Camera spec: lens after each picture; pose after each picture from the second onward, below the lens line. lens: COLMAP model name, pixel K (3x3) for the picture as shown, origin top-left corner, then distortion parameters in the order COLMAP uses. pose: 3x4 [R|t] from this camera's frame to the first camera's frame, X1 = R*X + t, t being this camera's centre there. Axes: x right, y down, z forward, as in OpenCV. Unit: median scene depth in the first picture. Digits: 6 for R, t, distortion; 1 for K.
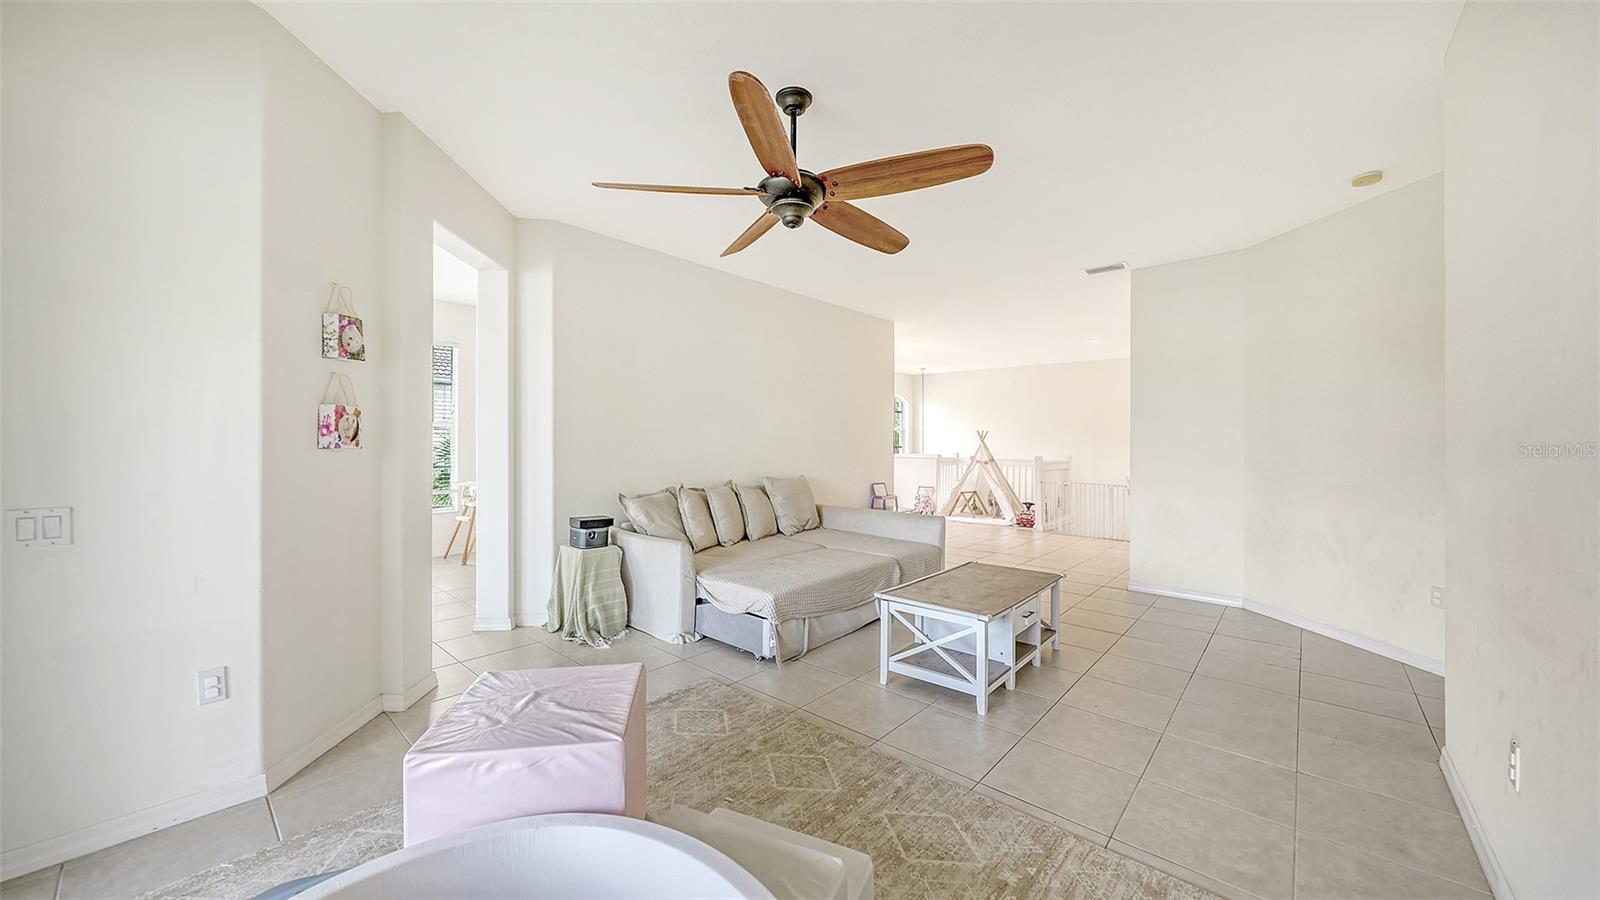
lens RADIAL K [[573.5, 0, 781.1], [0, 573.5, 442.9], [0, 0, 1]] dist [-0.011038, -0.000134]
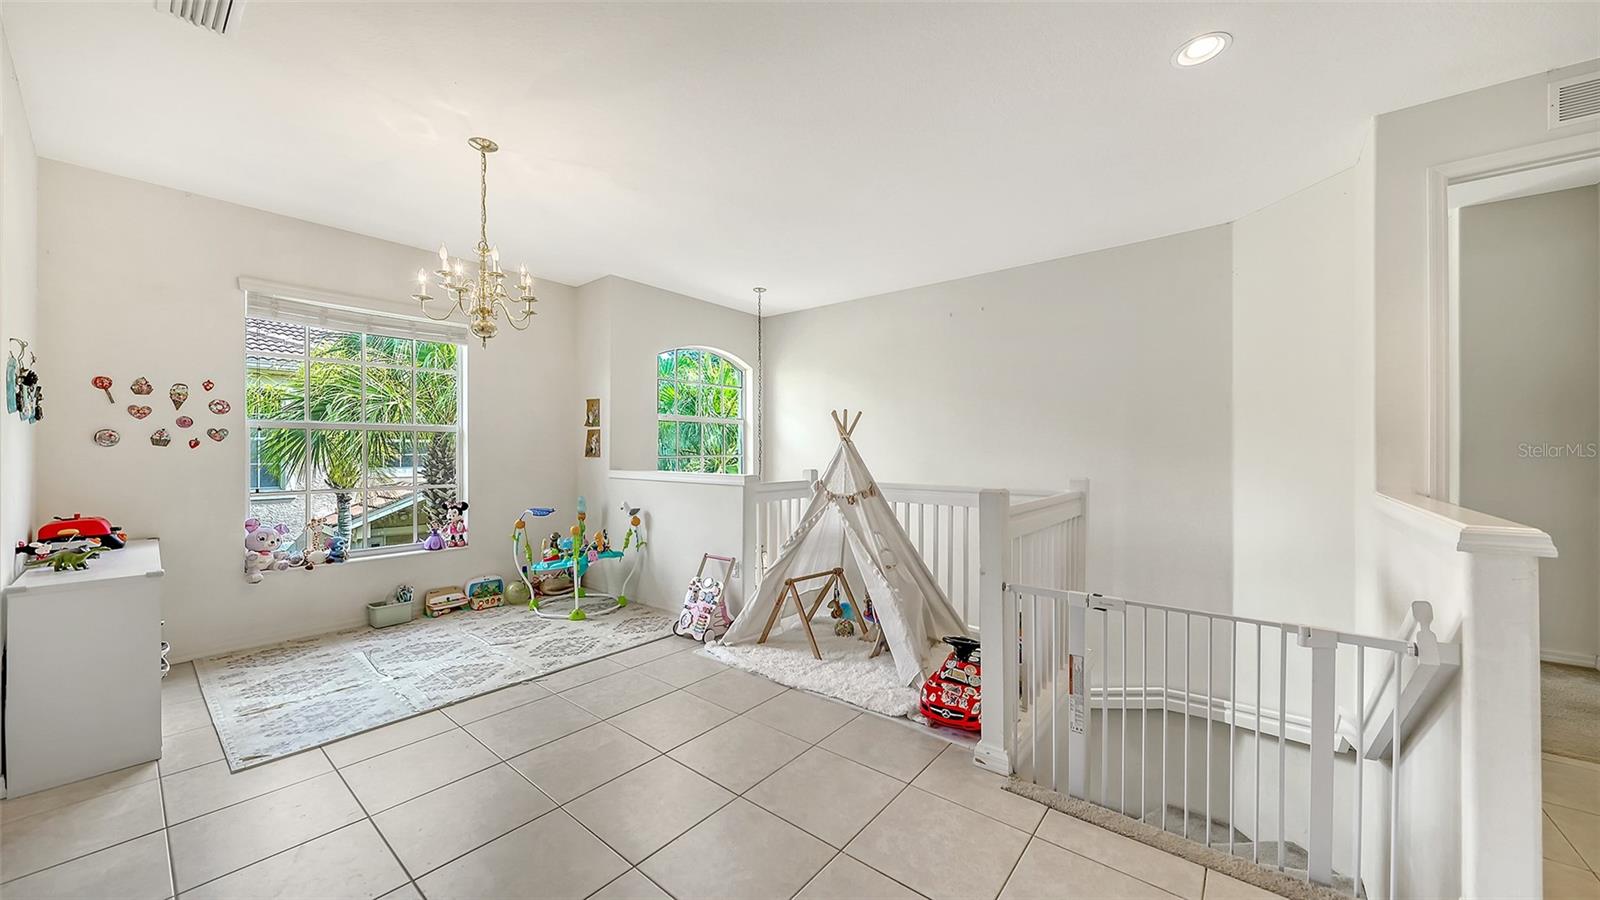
lens RADIAL K [[559.9, 0, 780.4], [0, 559.9, 455.0], [0, 0, 1]] dist [-0.007000, 0.000157]
pose [[0.998731, -0.003169, 0.050263, 0.331796], [0.002597, 0.999931, 0.011430, 0.003207], [-0.050296, -0.011284, 0.998671, 0.734091]]
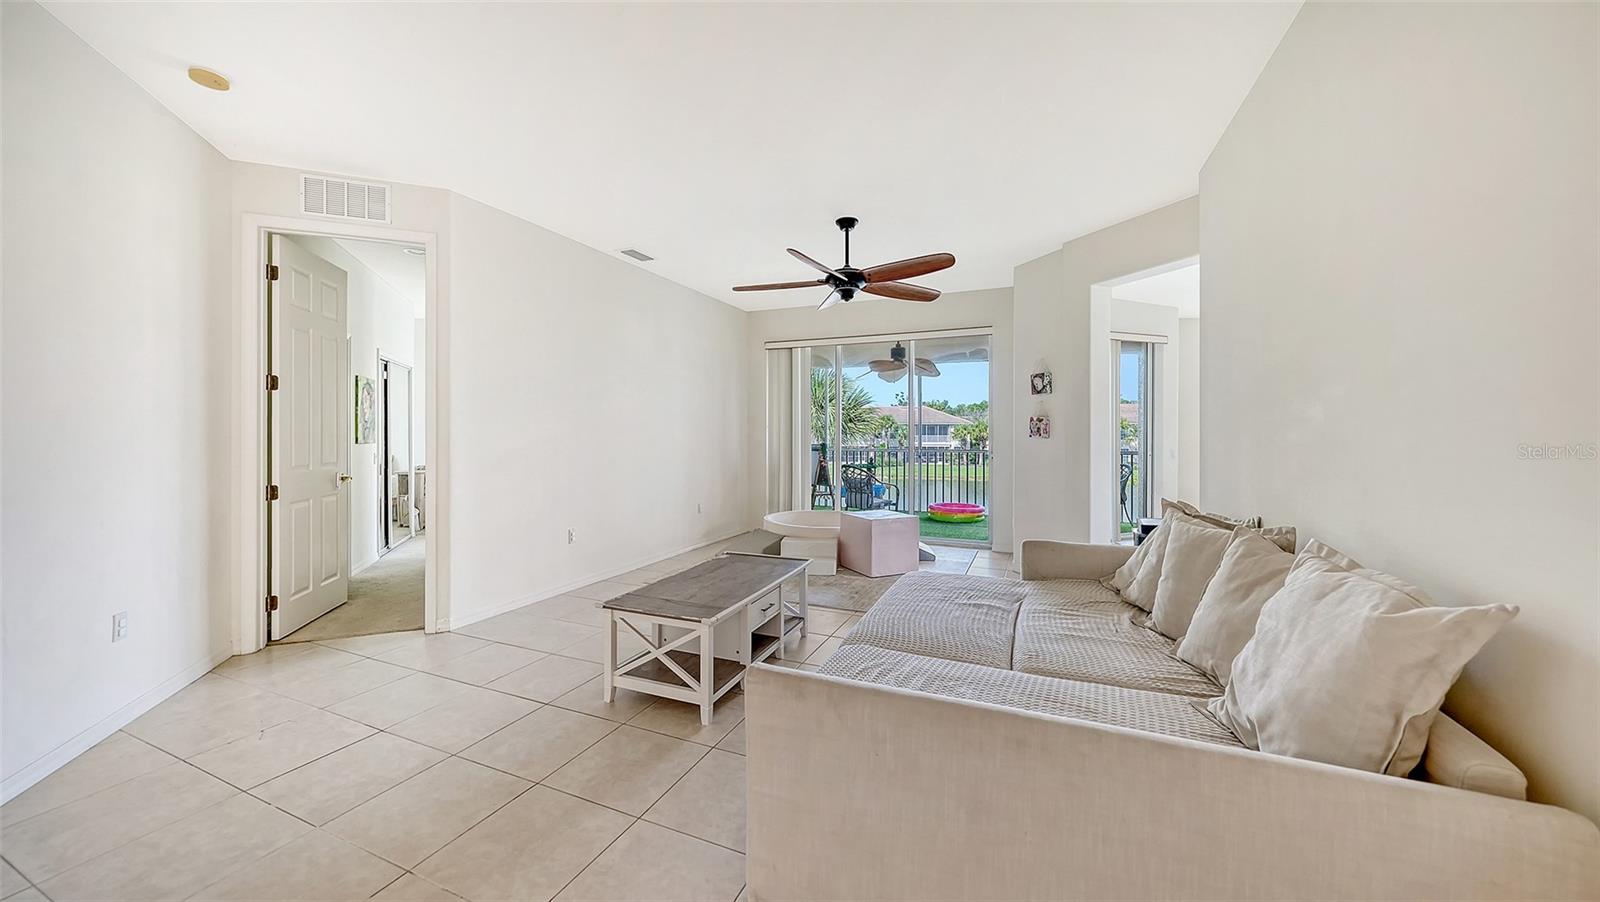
lens RADIAL K [[557.1, 0, 789.0], [0, 557.1, 439.6], [0, 0, 1]] dist [-0.005017, -0.000336]
pose [[-0.949289, -0.003222, -0.314388, 0.204554], [-0.006296, 0.999942, 0.008764, 0.002562], [0.314341, 0.010299, -0.949254, 0.741705]]
